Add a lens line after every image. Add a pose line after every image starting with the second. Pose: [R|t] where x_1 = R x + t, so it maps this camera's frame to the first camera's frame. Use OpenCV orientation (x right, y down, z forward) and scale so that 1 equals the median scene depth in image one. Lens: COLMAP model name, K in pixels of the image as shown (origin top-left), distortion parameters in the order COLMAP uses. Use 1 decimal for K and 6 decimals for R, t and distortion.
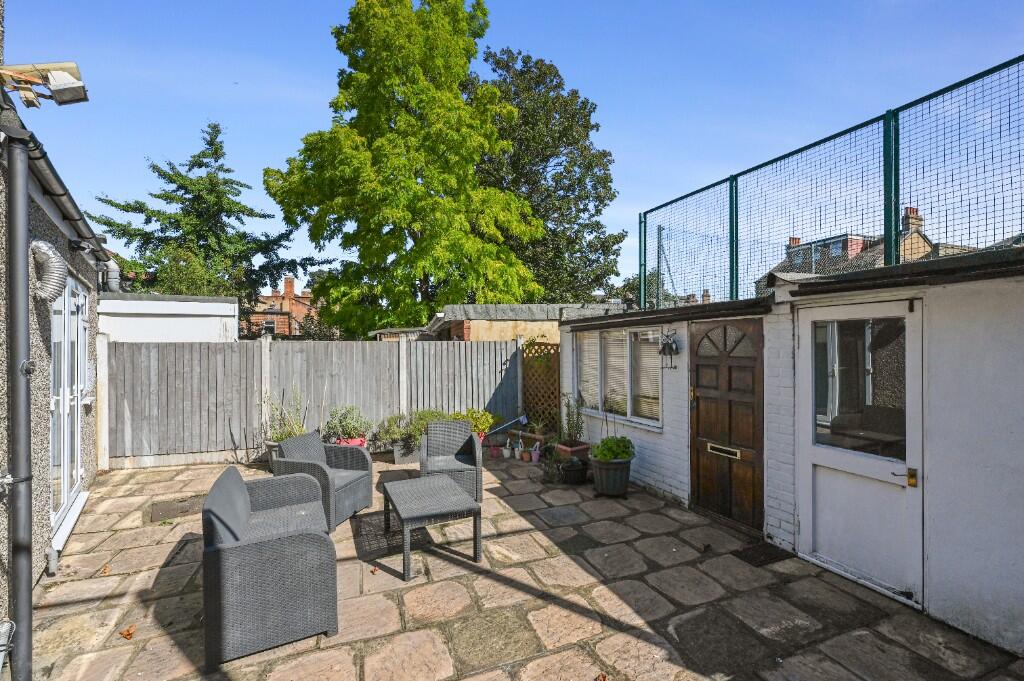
lens RADIAL K [[417.3, 0, 511.8], [0, 417.3, 347.3], [0, 0, 1]] dist [-0.001493, -0.000086]
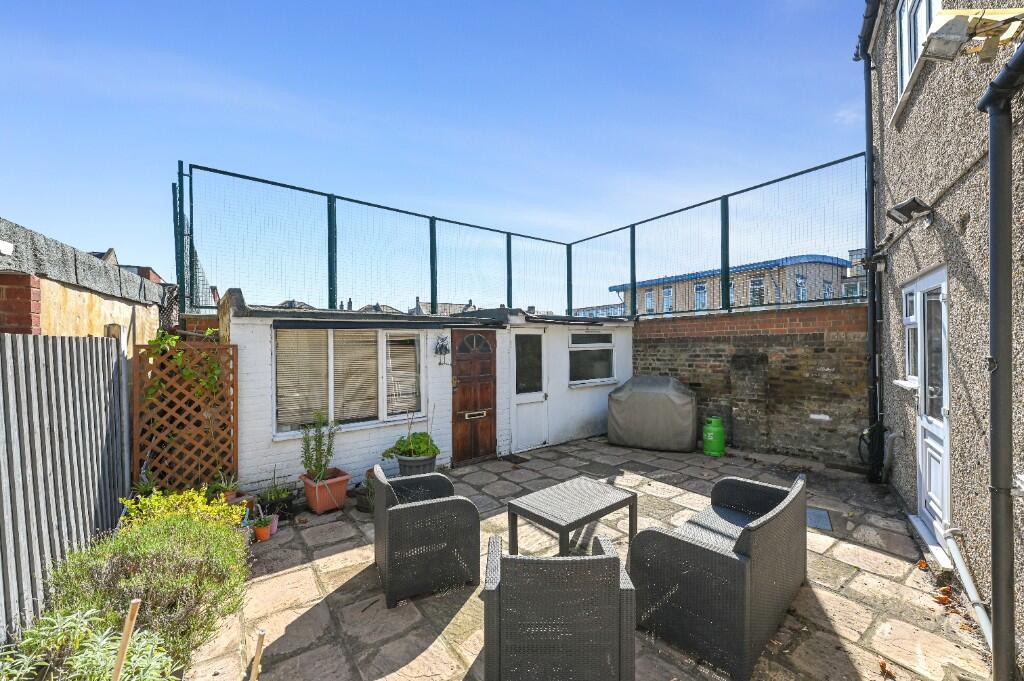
lens RADIAL K [[417.3, 0, 511.8], [0, 417.3, 347.3], [0, 0, 1]] dist [-0.001493, -0.000086]
pose [[-0.271298, 0.004885, 0.962483, -0.624922], [0.014005, 0.999901, -0.001127, 0.001797], [-0.962393, 0.013173, -0.271340, 0.797068]]
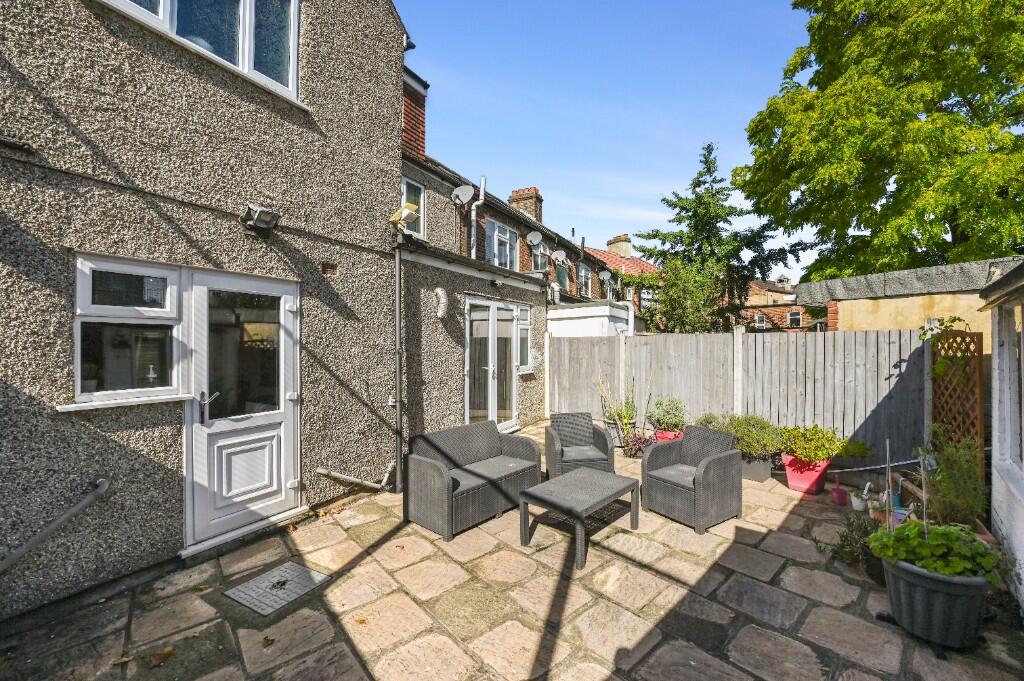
lens RADIAL K [[410.9, 0, 512.0], [0, 410.9, 340.5], [0, 0, 1]] dist [-0.021391, -0.000097]
pose [[0.363077, -0.000824, -0.931759, 0.374418], [0.001762, 0.999998, -0.000198, 0.000113], [0.931758, -0.001569, 0.363078, 0.273295]]
